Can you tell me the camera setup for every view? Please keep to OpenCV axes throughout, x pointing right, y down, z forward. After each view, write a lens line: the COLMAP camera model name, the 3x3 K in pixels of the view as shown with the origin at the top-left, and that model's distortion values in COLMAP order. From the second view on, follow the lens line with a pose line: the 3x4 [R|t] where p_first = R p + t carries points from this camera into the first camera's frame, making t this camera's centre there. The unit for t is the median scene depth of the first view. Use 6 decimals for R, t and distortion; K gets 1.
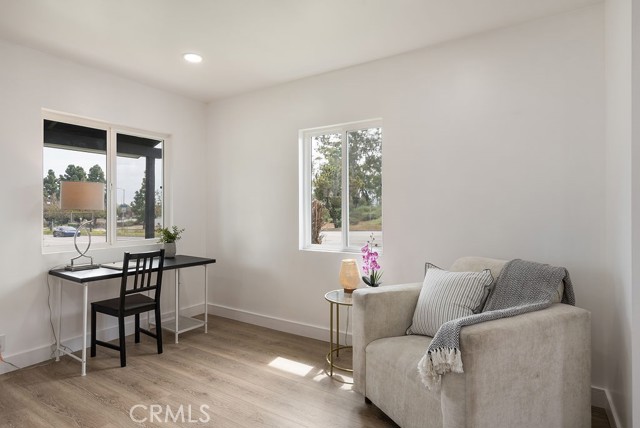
lens RADIAL K [[355.5, 0, 312.0], [0, 355.5, 208.3], [0, 0, 1]] dist [0.005691, 0.002057]
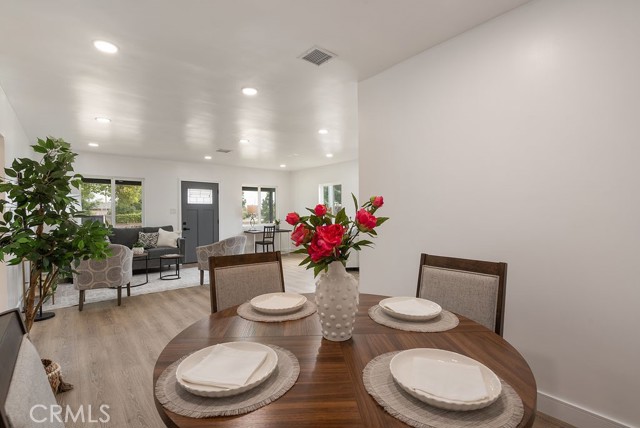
lens RADIAL K [[295.0, 0, 313.4], [0, 295.0, 211.9], [0, 0, 1]] dist [-0.003298, 0.003066]
pose [[0.958383, -0.007743, -0.285380, 0.716418], [0.009131, 0.999952, 0.003534, -0.015749], [0.285339, -0.005992, 0.958408, -1.536589]]
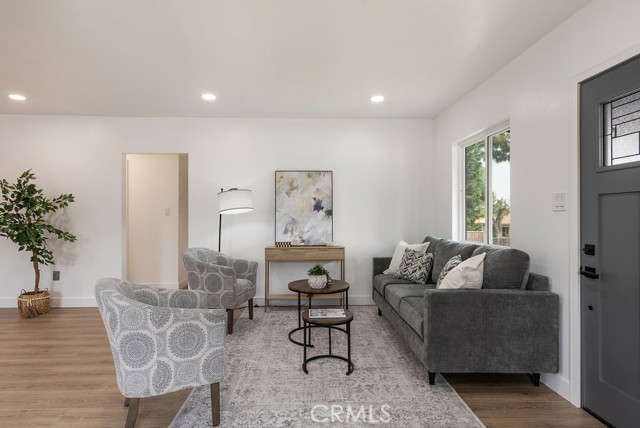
lens RADIAL K [[355.5, 0, 319.9], [0, 355.5, 214.7], [0, 0, 1]] dist [0.005691, 0.002057]
pose [[-0.807630, 0.001774, -0.589686, -0.158018], [0.006295, 0.999964, -0.005613, 0.007218], [0.589655, -0.008246, -0.807613, 0.859603]]
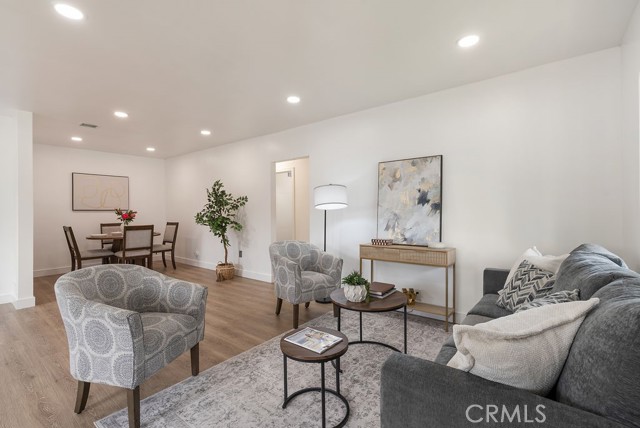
lens RADIAL K [[295.0, 0, 321.8], [0, 295.0, 210.4], [0, 0, 1]] dist [-0.003298, 0.003066]
pose [[-0.997186, 0.011502, 0.074080, -0.817100], [0.010946, 0.999909, -0.007902, 0.007888], [-0.074164, -0.007069, -0.997221, 0.696142]]
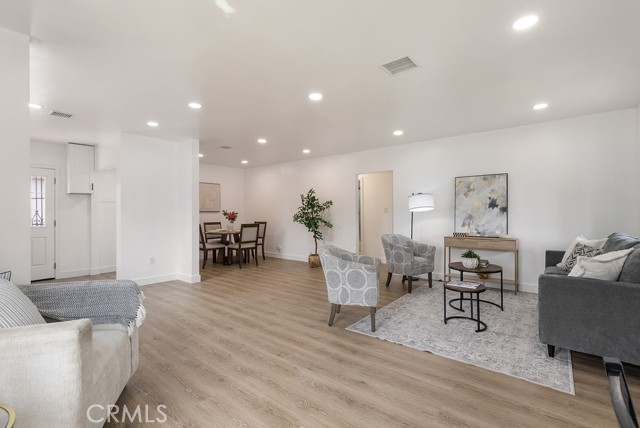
lens RADIAL K [[295.0, 0, 321.0], [0, 295.0, 211.5], [0, 0, 1]] dist [-0.003298, 0.003066]
pose [[-0.996412, 0.009720, 0.084071, -0.317528], [0.008808, 0.999898, -0.011213, 0.009172], [-0.084172, -0.010433, -0.996397, 1.219438]]
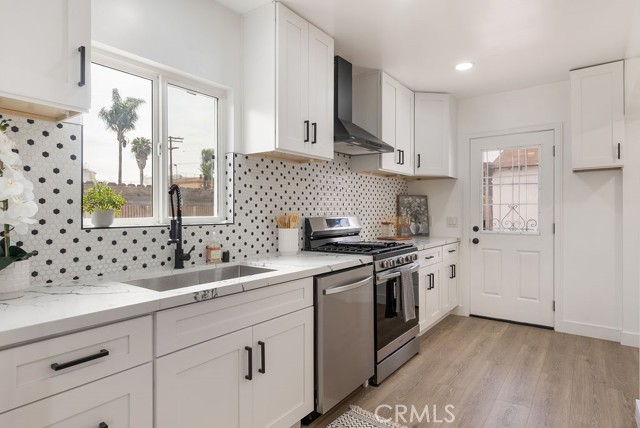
lens RADIAL K [[363.9, 0, 324.4], [0, 363.9, 212.1], [0, 0, 1]] dist [0.004602, 0.003595]
pose [[0.026079, 0.003098, 0.999655, 0.241809], [-0.007115, 0.999970, -0.002914, 0.003240], [-0.999635, -0.007037, 0.026100, 0.242971]]
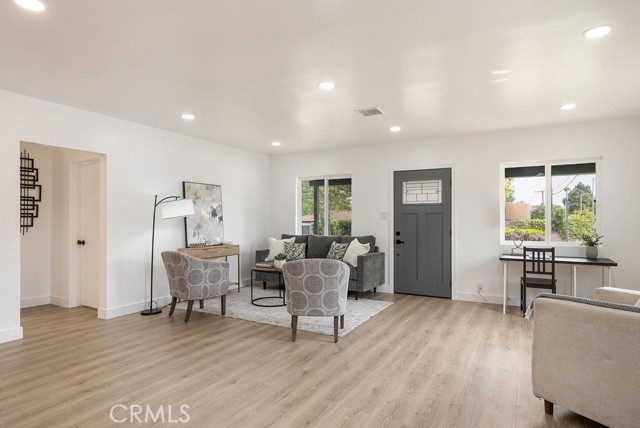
lens RADIAL K [[363.9, 0, 322.6], [0, 363.9, 217.7], [0, 0, 1]] dist [0.004602, 0.003595]
pose [[0.089894, -0.005152, -0.995938, 1.009520], [0.006547, 0.999968, -0.004582, -0.003806], [0.995930, -0.006108, 0.089925, -0.048859]]
